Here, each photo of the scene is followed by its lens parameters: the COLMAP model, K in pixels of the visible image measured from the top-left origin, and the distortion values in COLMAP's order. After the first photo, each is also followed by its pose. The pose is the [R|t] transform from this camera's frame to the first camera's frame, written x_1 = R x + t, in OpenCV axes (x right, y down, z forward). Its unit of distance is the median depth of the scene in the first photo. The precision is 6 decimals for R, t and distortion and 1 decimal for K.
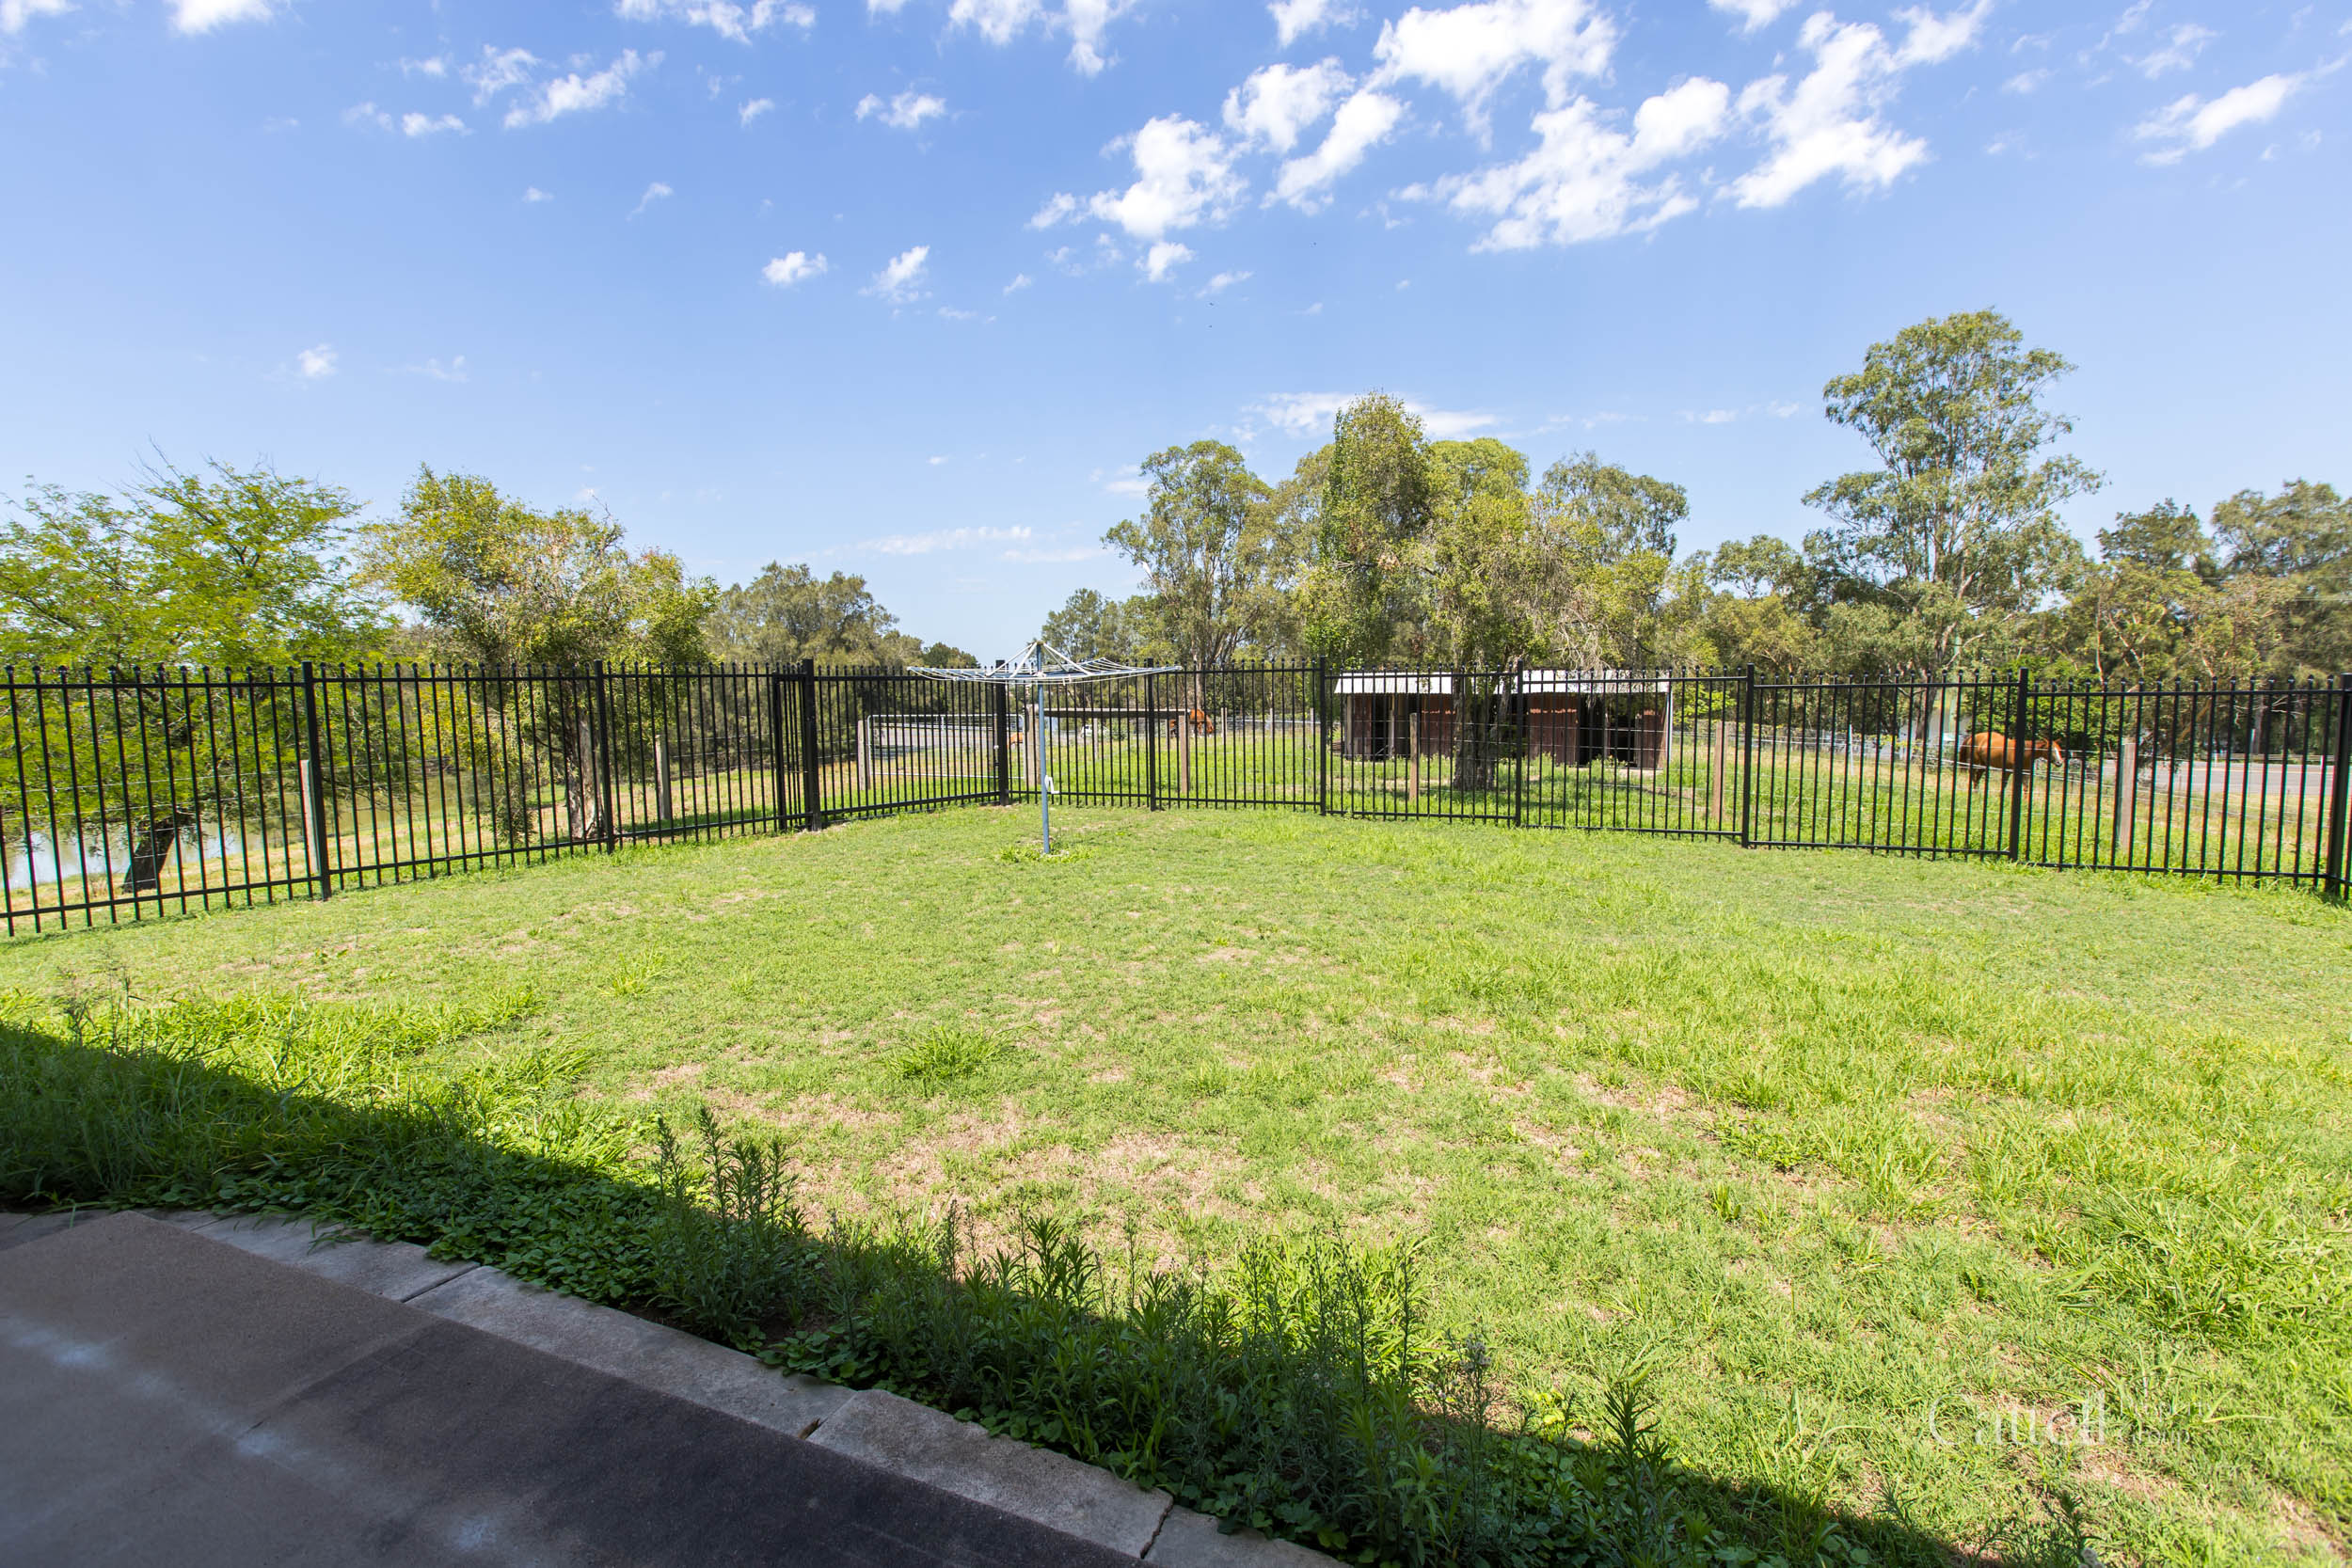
lens RADIAL K [[1044.9, 0, 1195.1], [0, 1044.9, 781.6], [0, 0, 1]] dist [-0.005238, -0.002306]
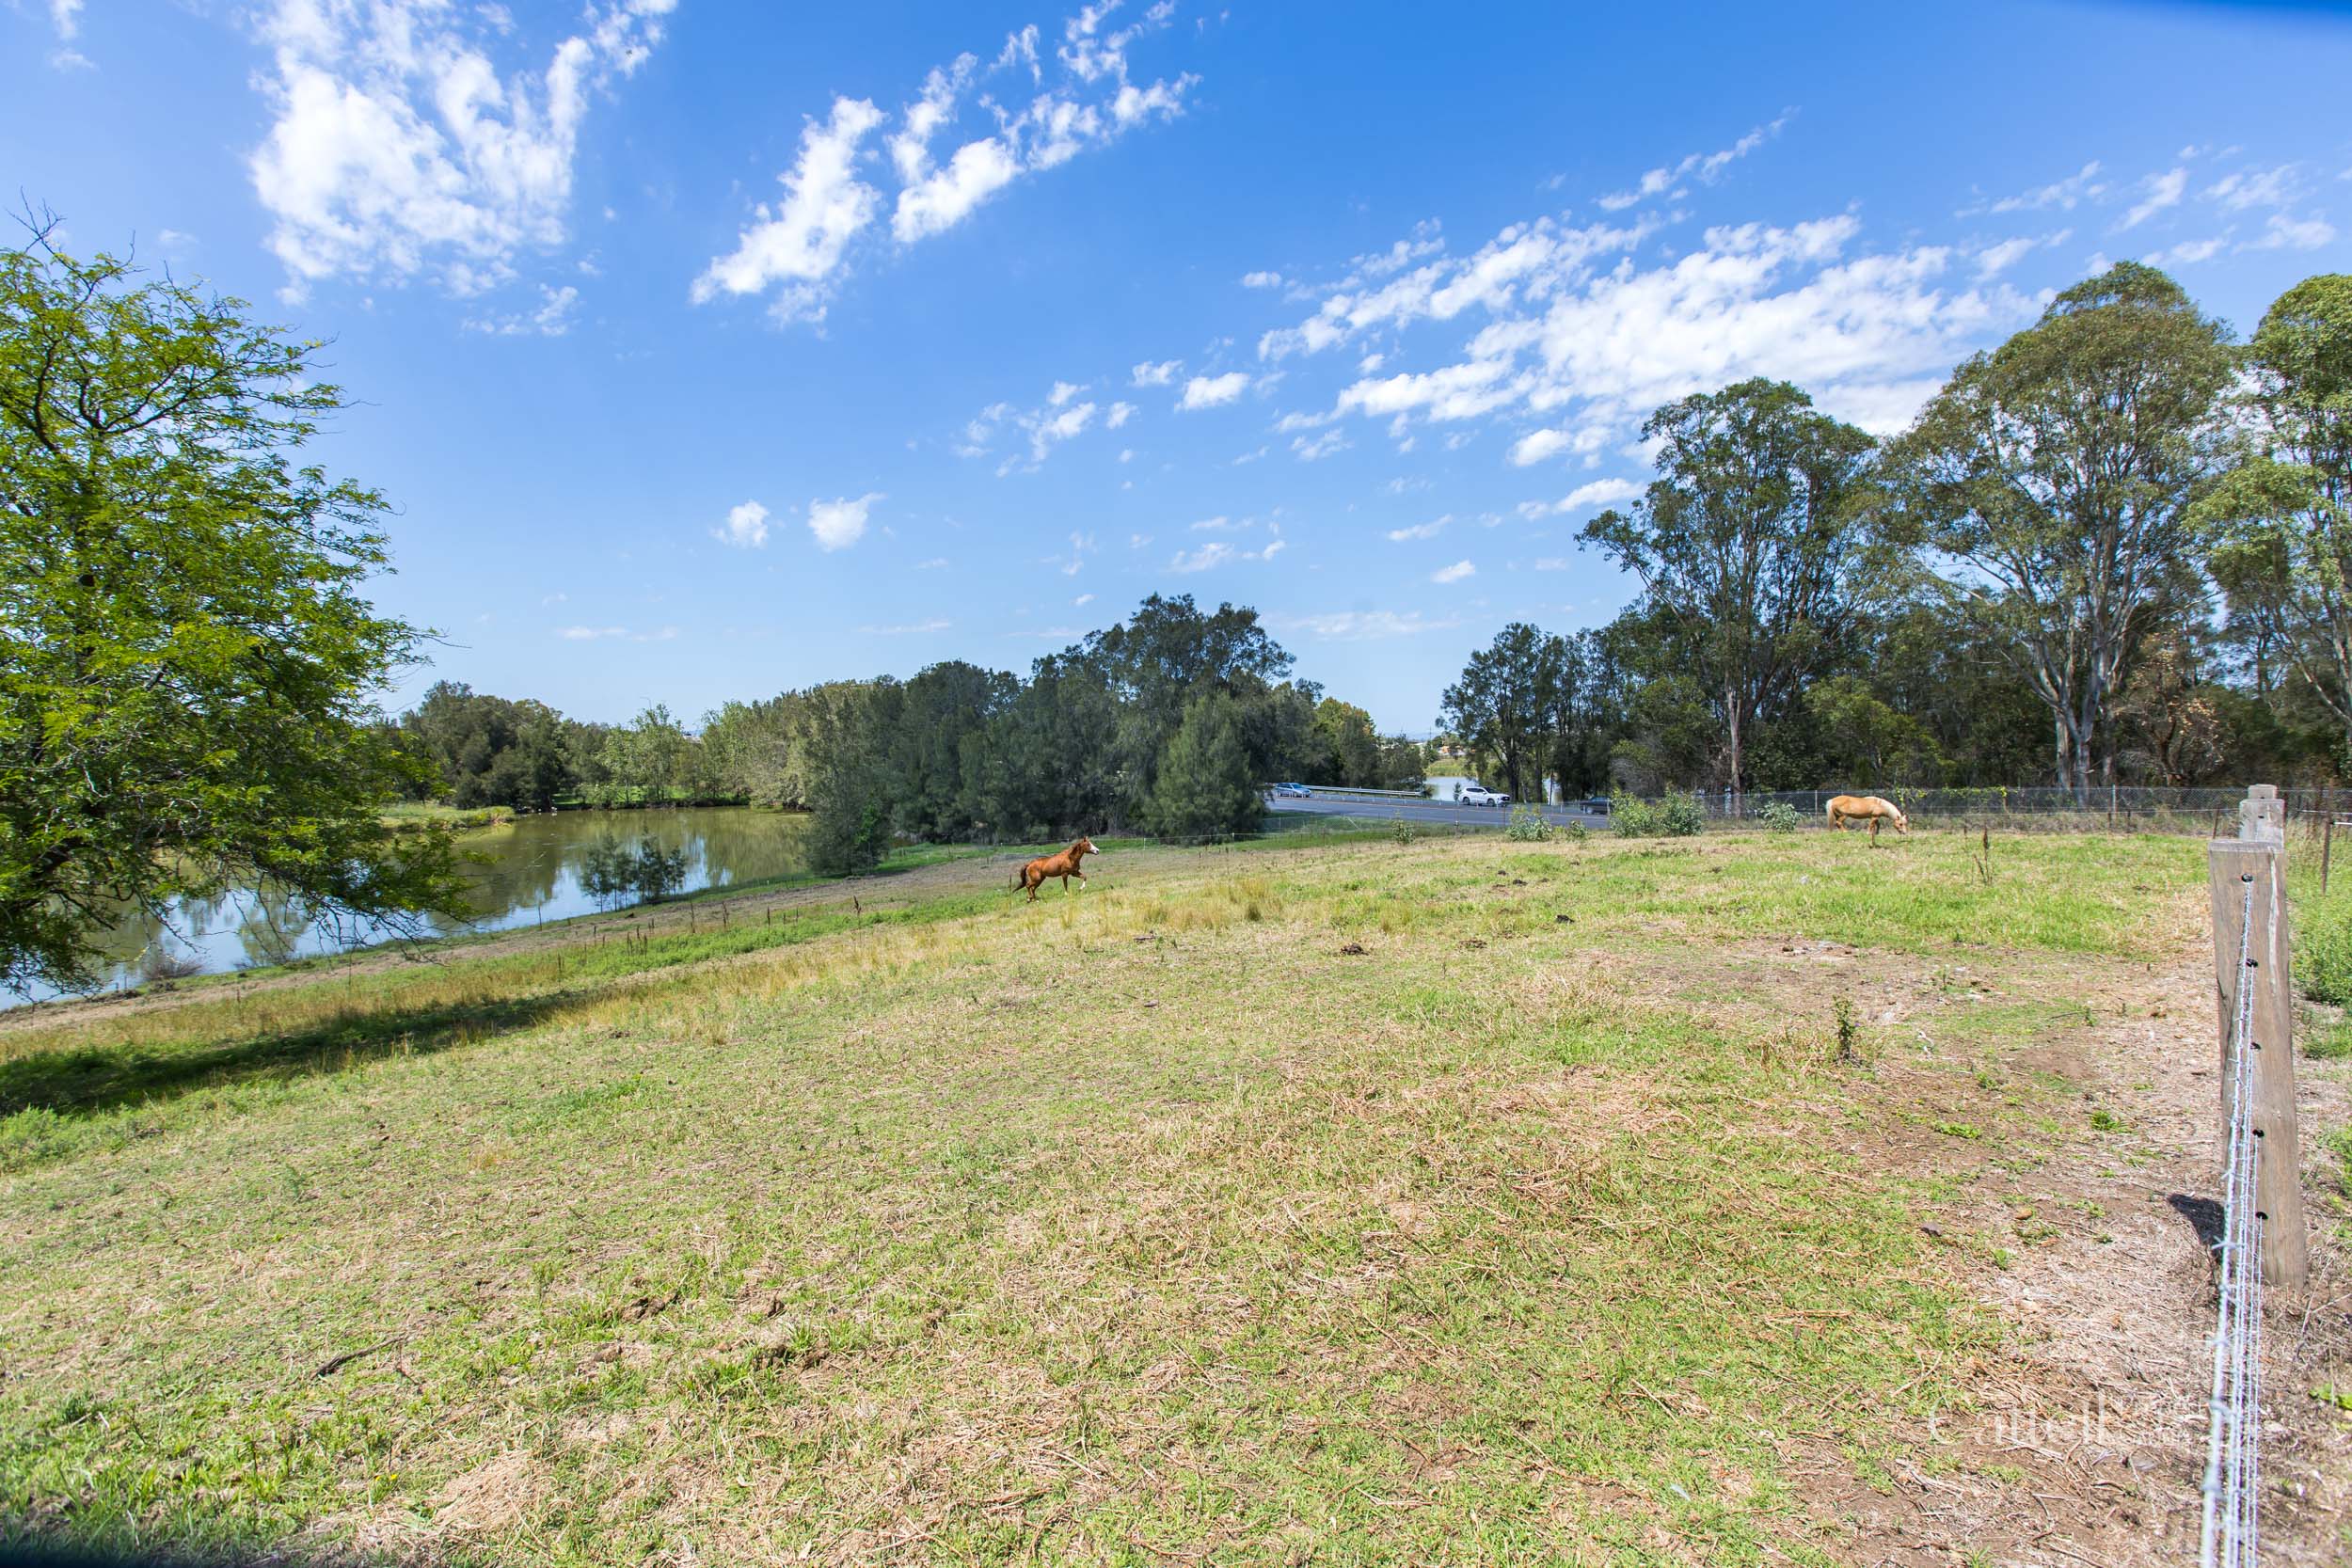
lens RADIAL K [[1044.9, 0, 1180.9], [0, 1044.9, 758.7], [0, 0, 1]] dist [-0.005238, -0.002306]
pose [[0.930903, 0.008825, -0.365161, -0.072437], [-0.037298, 0.996779, -0.070996, -0.018247], [0.363358, 0.079711, 0.928233, 0.229685]]
